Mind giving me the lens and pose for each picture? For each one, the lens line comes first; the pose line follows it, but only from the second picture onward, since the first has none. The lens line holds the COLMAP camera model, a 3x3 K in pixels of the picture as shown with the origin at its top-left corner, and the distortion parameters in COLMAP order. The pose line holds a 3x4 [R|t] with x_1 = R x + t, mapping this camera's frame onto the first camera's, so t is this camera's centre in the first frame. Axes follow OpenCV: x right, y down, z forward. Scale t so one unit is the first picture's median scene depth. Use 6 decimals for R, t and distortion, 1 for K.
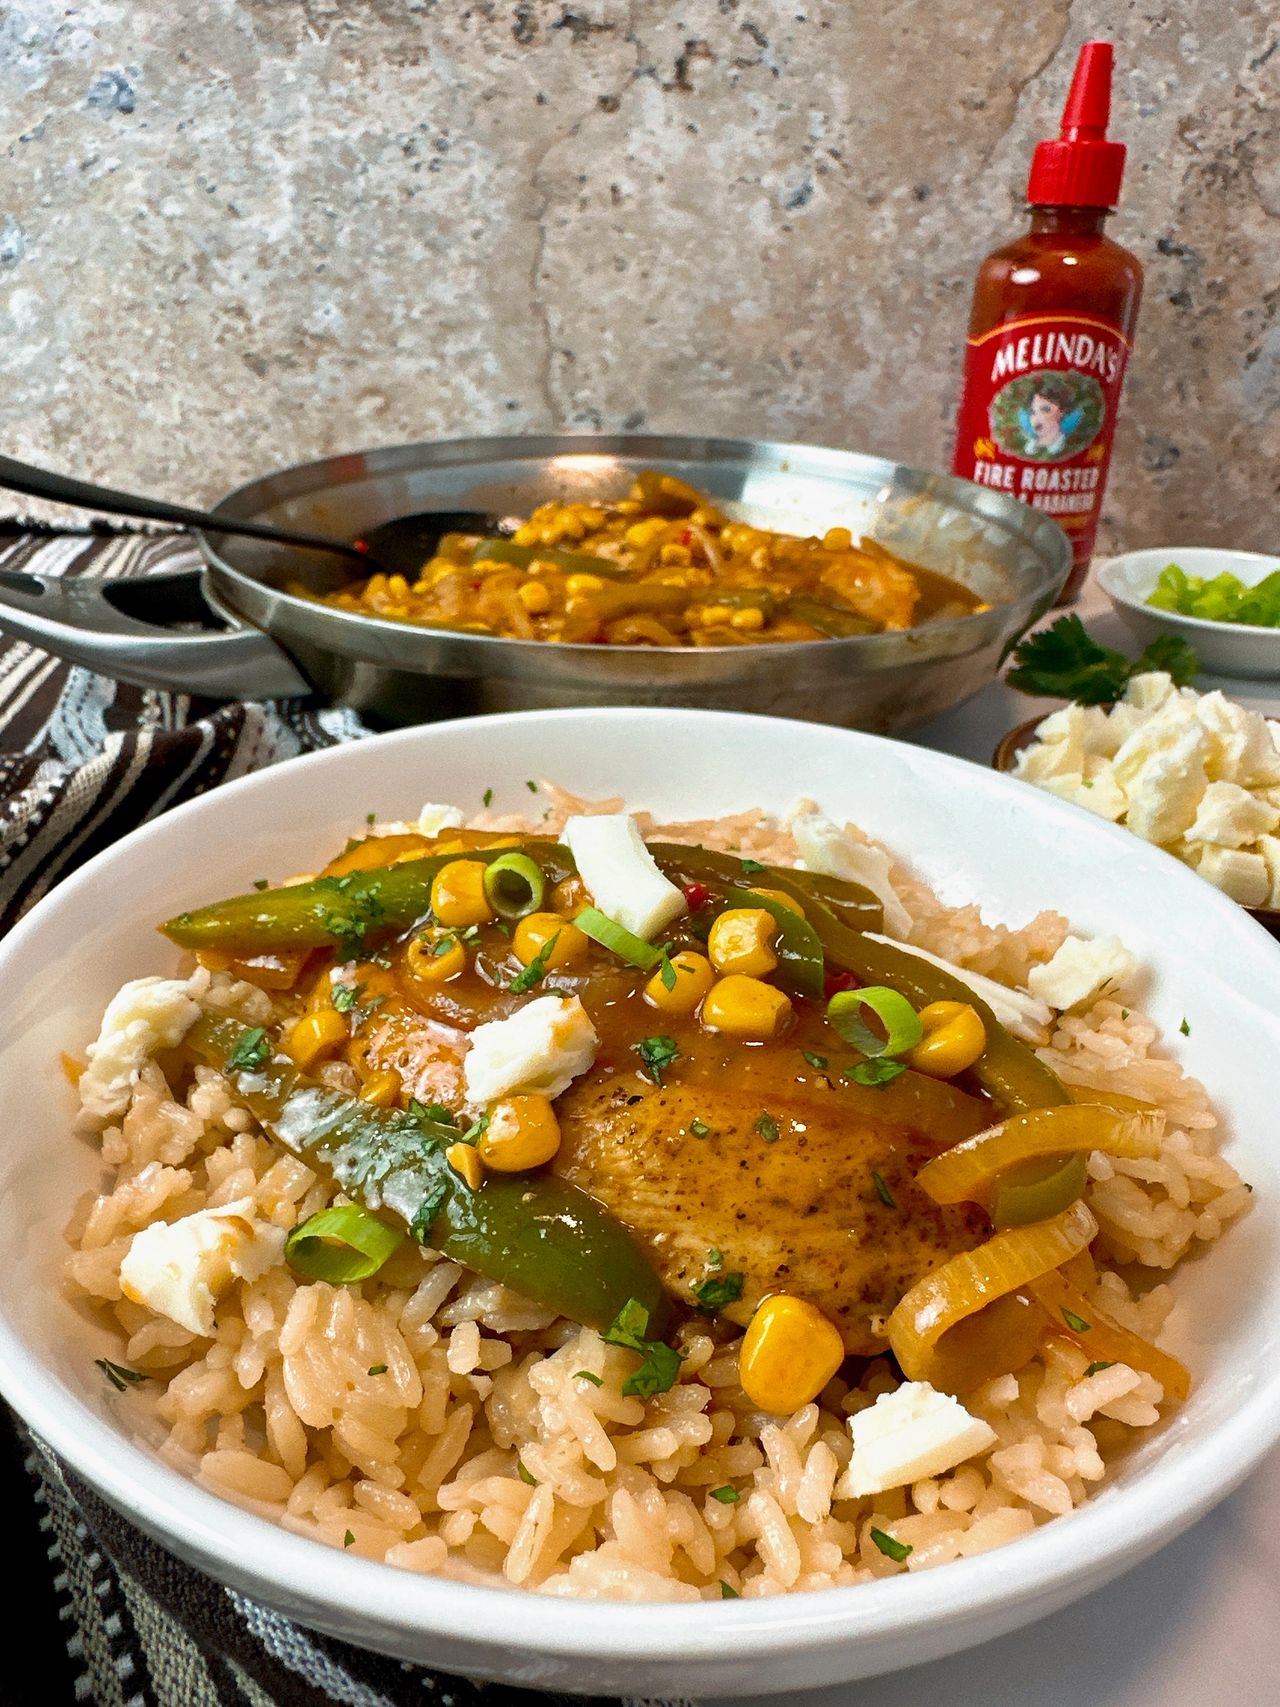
lens RADIAL K [[1210.5, 0, 640.0], [0, 1210.5, 853.5], [0, 0, 1]] dist [-0.003494, 0.000779]
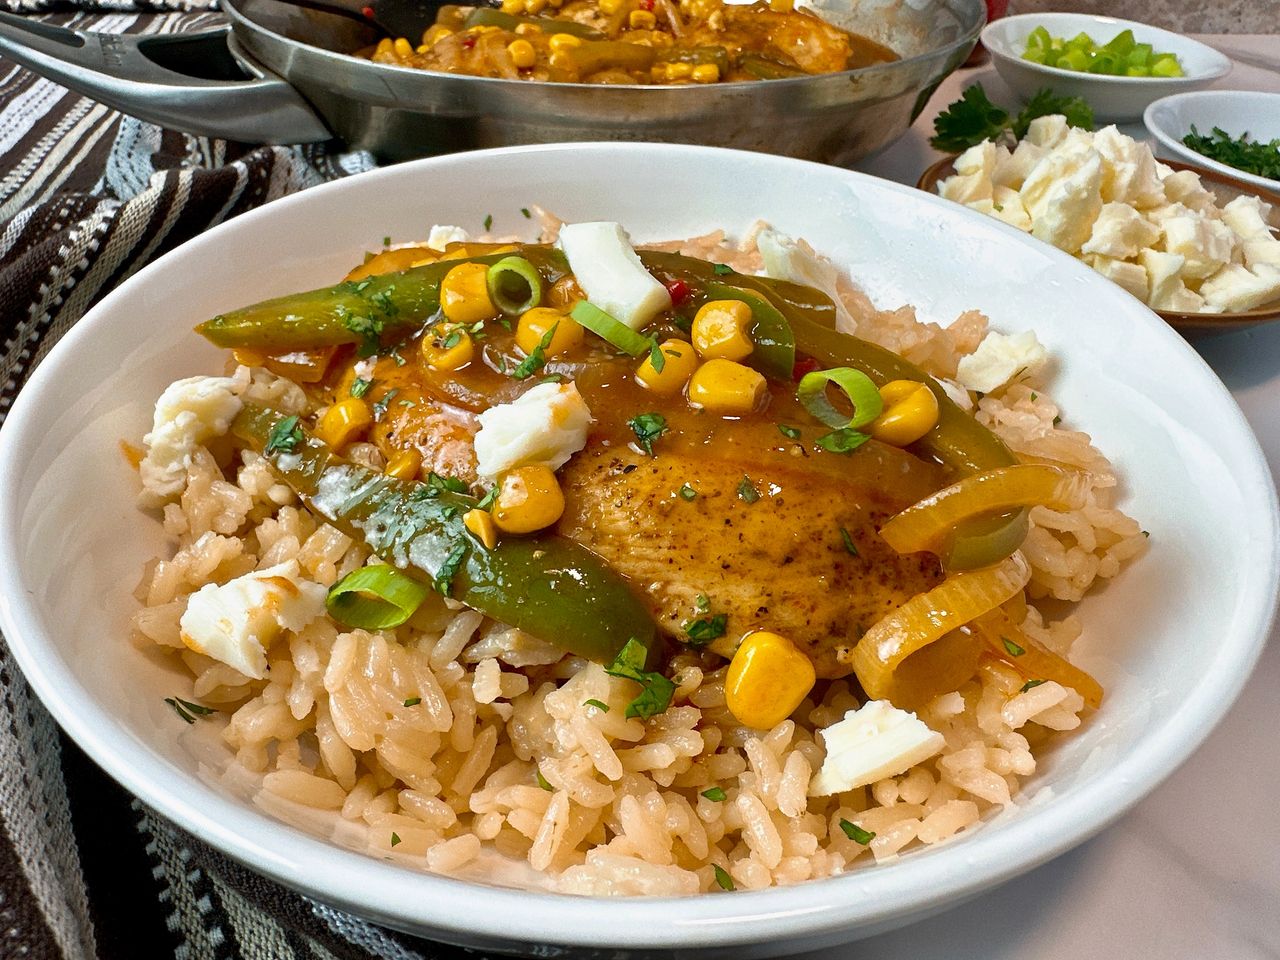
lens RADIAL K [[913.3, 0, 640.0], [0, 913.3, 480.0], [0, 0, 1]] dist [-0.004279, -0.003747]
pose [[0.999382, -0.017730, 0.030360, -0.019549], [0.011489, 0.980818, 0.194588, 0.045173], [-0.033227, -0.194119, 0.980415, 0.154002]]
